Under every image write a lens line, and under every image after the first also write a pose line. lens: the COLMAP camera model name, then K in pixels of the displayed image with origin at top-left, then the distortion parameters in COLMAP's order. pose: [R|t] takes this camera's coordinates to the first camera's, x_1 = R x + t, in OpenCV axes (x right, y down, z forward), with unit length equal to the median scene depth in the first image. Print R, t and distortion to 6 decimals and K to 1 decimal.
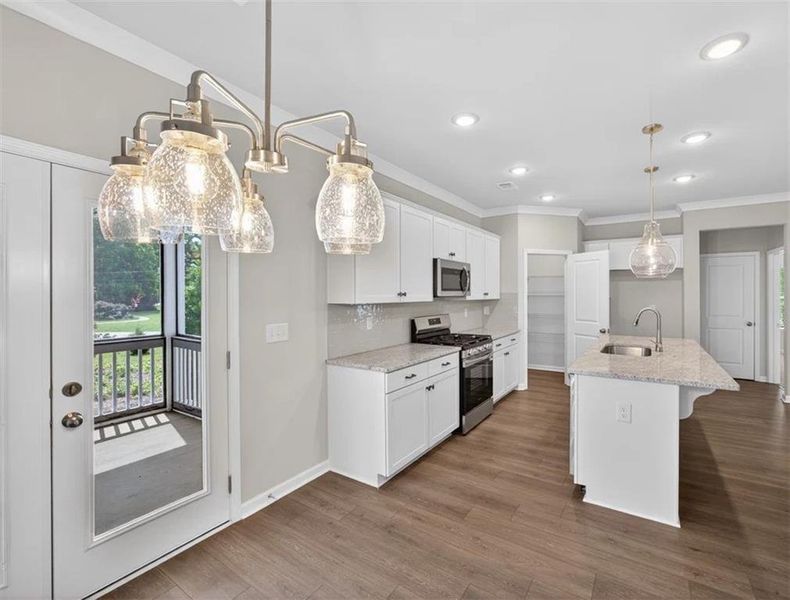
lens RADIAL K [[344.9, 0, 452.9], [0, 344.9, 296.9], [0, 0, 1]] dist [-0.030661, 0.000015]
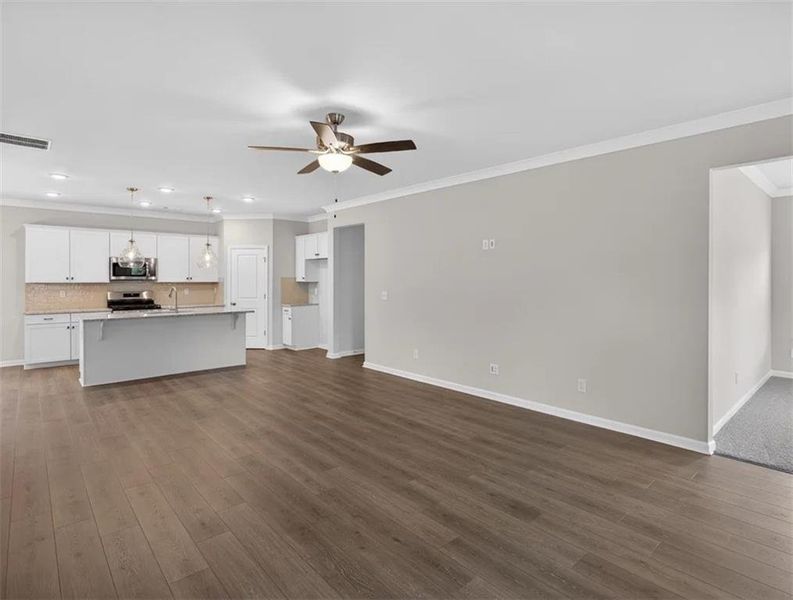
lens RADIAL K [[423.9, 0, 396.6], [0, 423.9, 283.1], [0, 0, 1]] dist [-0.001773, -0.000406]
pose [[0.947013, 0.010900, -0.321010, 1.982476], [-0.008720, 0.999928, 0.008229, -0.013931], [0.321077, -0.004994, 0.947040, -0.536556]]
